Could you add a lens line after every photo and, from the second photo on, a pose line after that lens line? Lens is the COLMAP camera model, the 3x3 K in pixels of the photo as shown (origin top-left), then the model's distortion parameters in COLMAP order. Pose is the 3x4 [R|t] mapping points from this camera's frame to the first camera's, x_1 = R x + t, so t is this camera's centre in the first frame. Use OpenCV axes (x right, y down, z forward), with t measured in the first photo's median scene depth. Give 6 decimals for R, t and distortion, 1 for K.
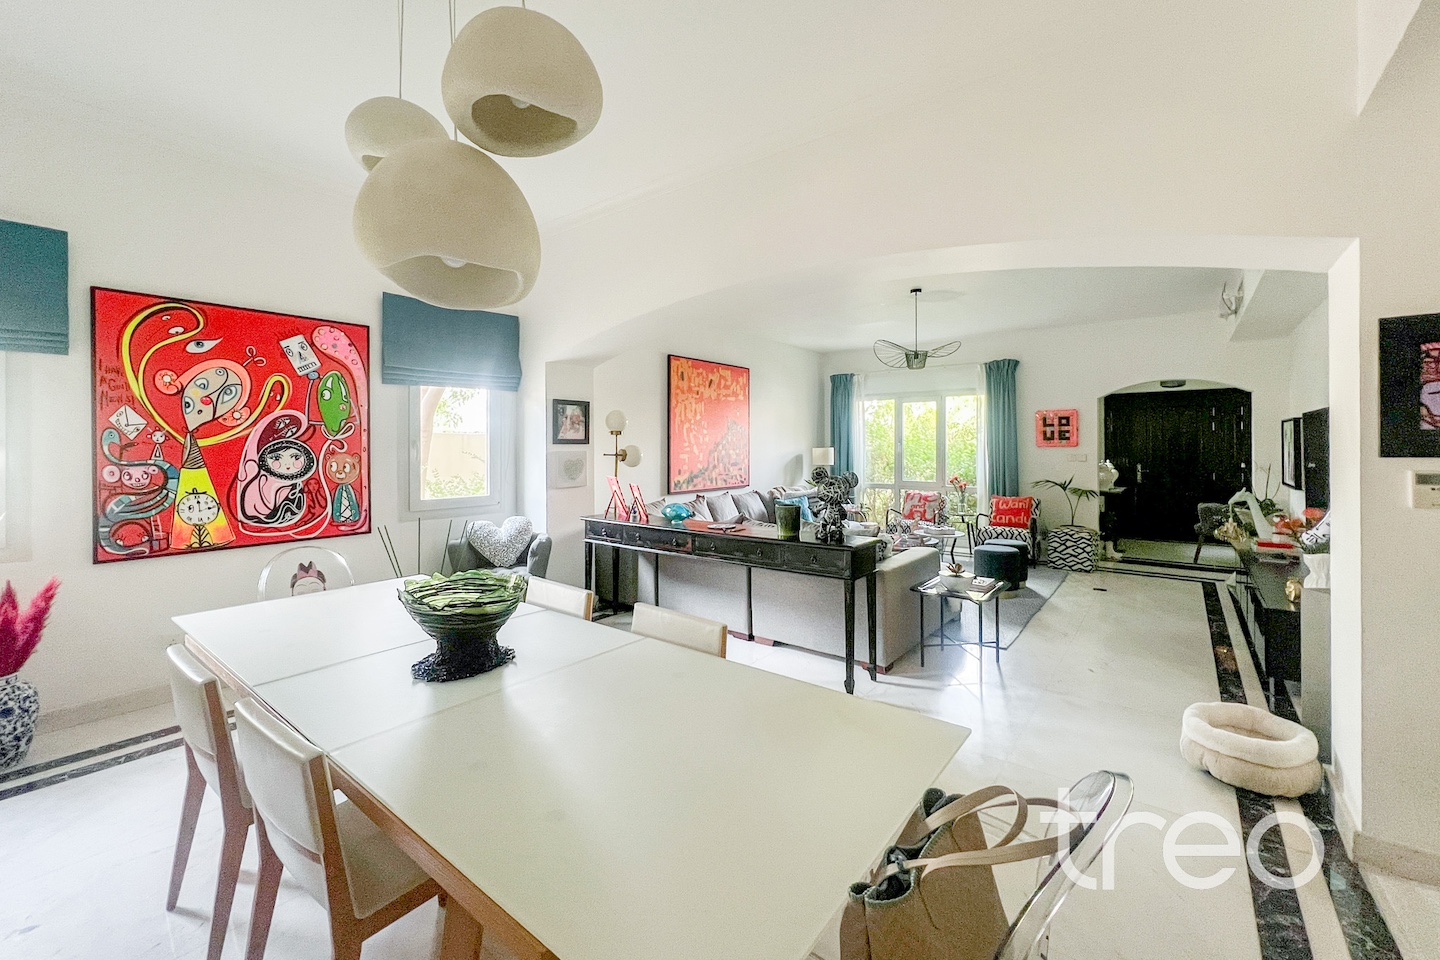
lens RADIAL K [[610.6, 0, 716.6], [0, 610.6, 446.1], [0, 0, 1]] dist [-0.000029, 0.000067]
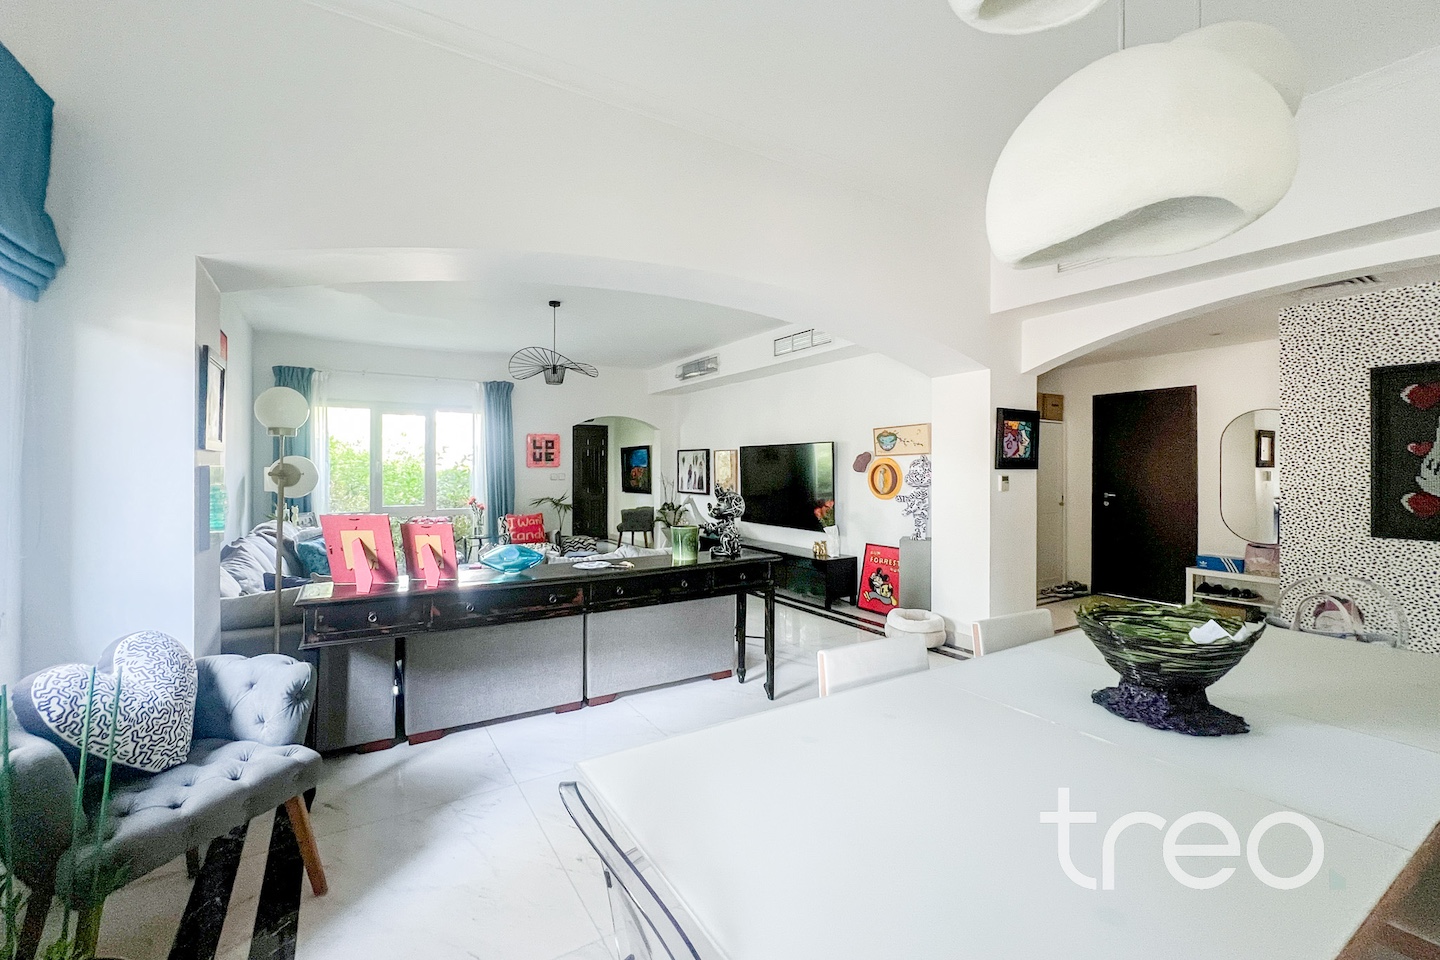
lens RADIAL K [[592.1, 0, 720.0], [0, 592.1, 480.0], [0, 0, 1]] dist [-0.000450, -0.000008]
pose [[0.351255, -0.013935, 0.936176, -0.339297], [-0.001588, 0.999879, 0.015479, 0.007208], [-0.936278, -0.006924, 0.351190, 0.323829]]
